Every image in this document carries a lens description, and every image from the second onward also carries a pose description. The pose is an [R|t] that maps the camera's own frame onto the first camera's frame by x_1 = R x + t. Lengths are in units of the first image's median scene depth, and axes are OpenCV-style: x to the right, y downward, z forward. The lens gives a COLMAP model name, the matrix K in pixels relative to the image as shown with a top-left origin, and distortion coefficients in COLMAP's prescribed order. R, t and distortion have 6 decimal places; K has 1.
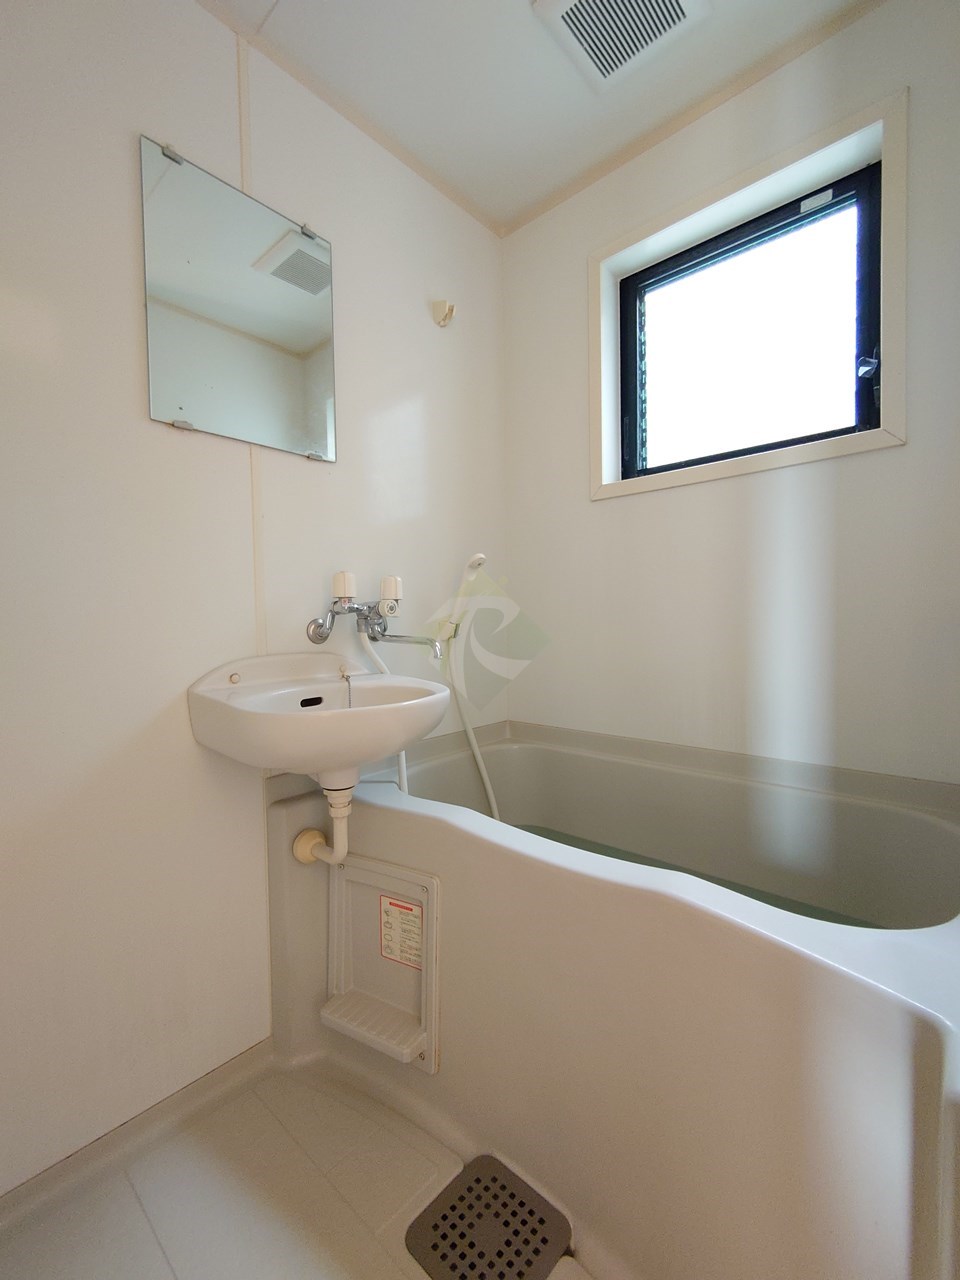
lens RADIAL K [[552.7, 0, 483.6], [0, 552.7, 639.4], [0, 0, 1]] dist [0.000687, -0.000552]
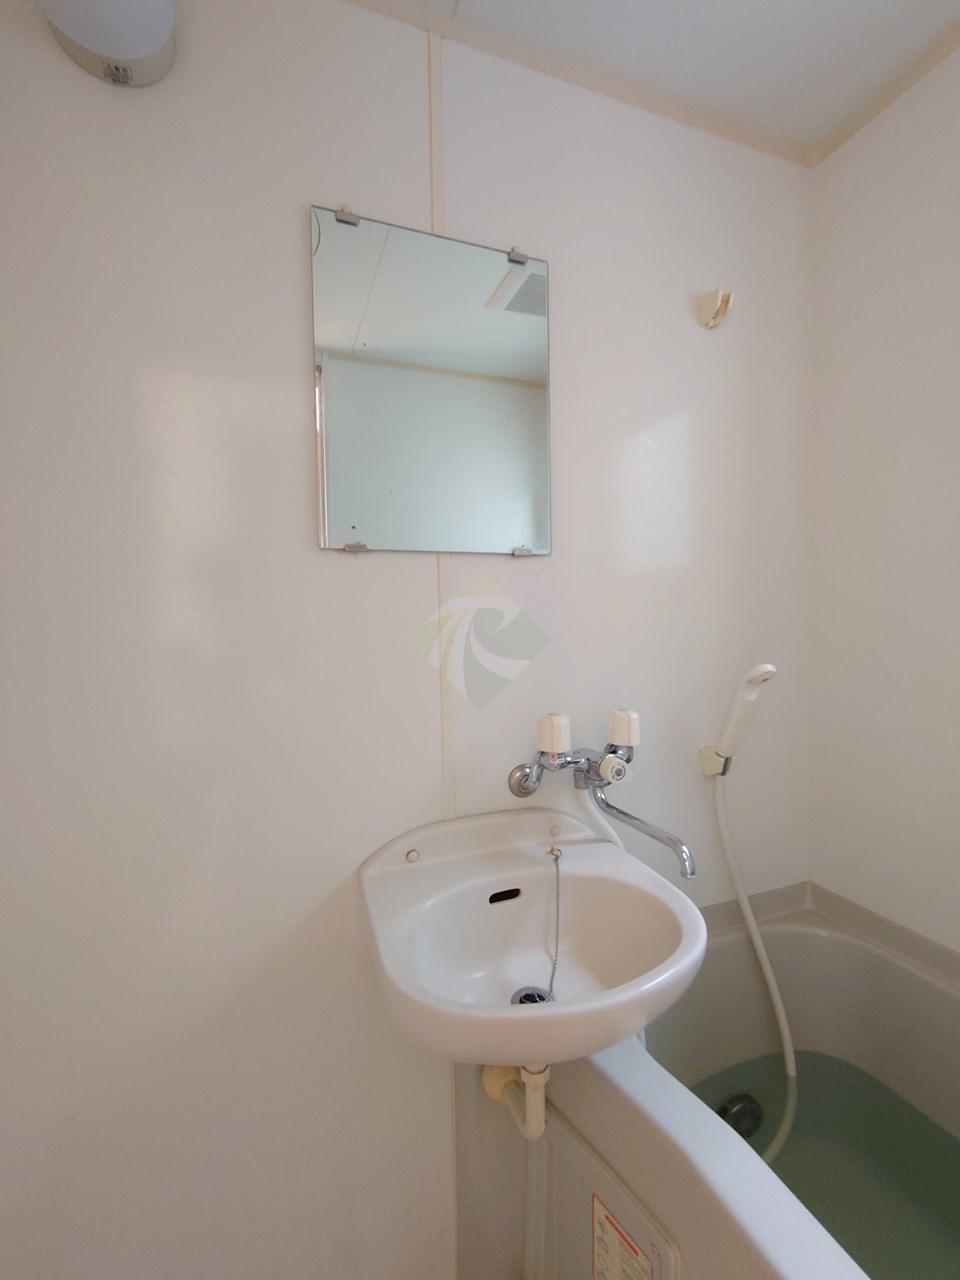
lens RADIAL K [[552.7, 0, 474.3], [0, 552.7, 638.9], [0, 0, 1]] dist [0.000687, -0.000552]
pose [[0.882960, 0.018221, -0.469094, -0.005926], [-0.014872, 0.999831, 0.010843, -0.217774], [0.469212, -0.002597, 0.883082, 0.298245]]
